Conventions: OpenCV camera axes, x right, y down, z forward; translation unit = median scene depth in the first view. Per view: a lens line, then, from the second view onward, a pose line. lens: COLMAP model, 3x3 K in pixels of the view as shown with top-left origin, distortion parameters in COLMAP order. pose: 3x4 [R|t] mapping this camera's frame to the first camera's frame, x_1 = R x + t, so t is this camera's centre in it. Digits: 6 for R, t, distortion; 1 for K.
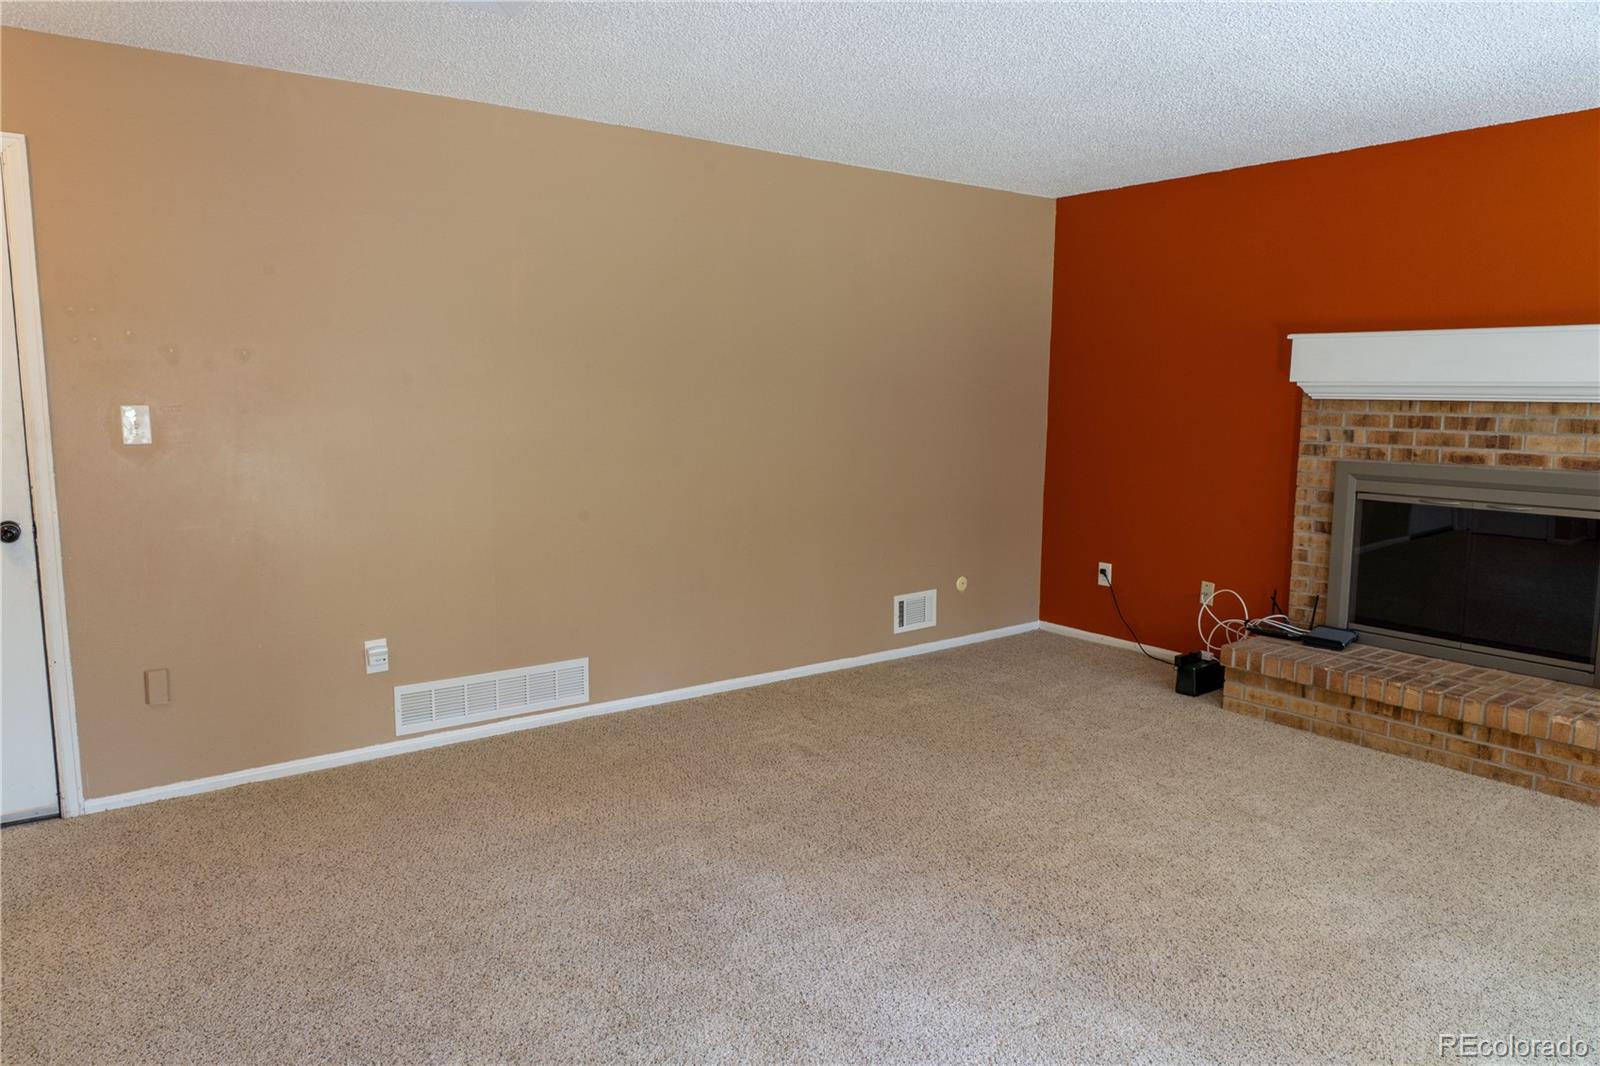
lens RADIAL K [[1084.4, 0, 800.0], [0, 1084.4, 533.0], [0, 0, 1]] dist [-0.016346, 0.010108]
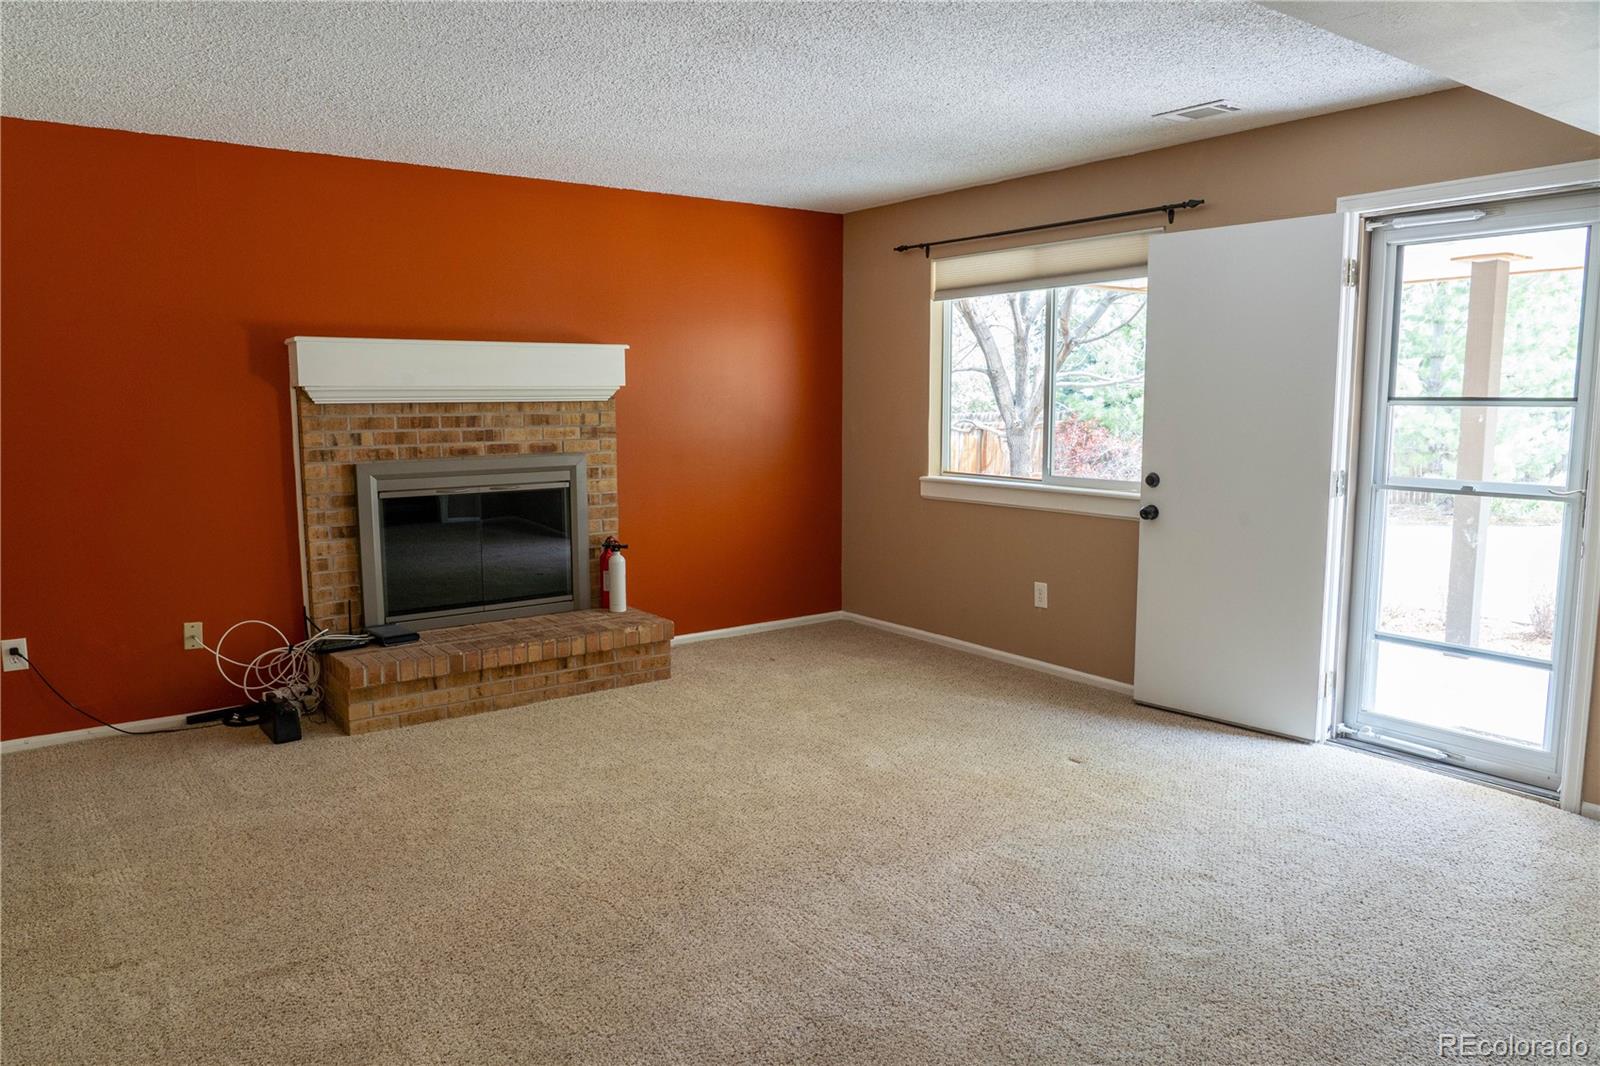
lens RADIAL K [[1084.4, 0, 800.0], [0, 1084.4, 533.0], [0, 0, 1]] dist [-0.016346, 0.010108]
pose [[0.011988, -0.135952, 0.990643, -0.544315], [0.136608, 0.981648, 0.133064, -0.086789], [-0.990553, 0.133735, 0.030340, 0.601754]]
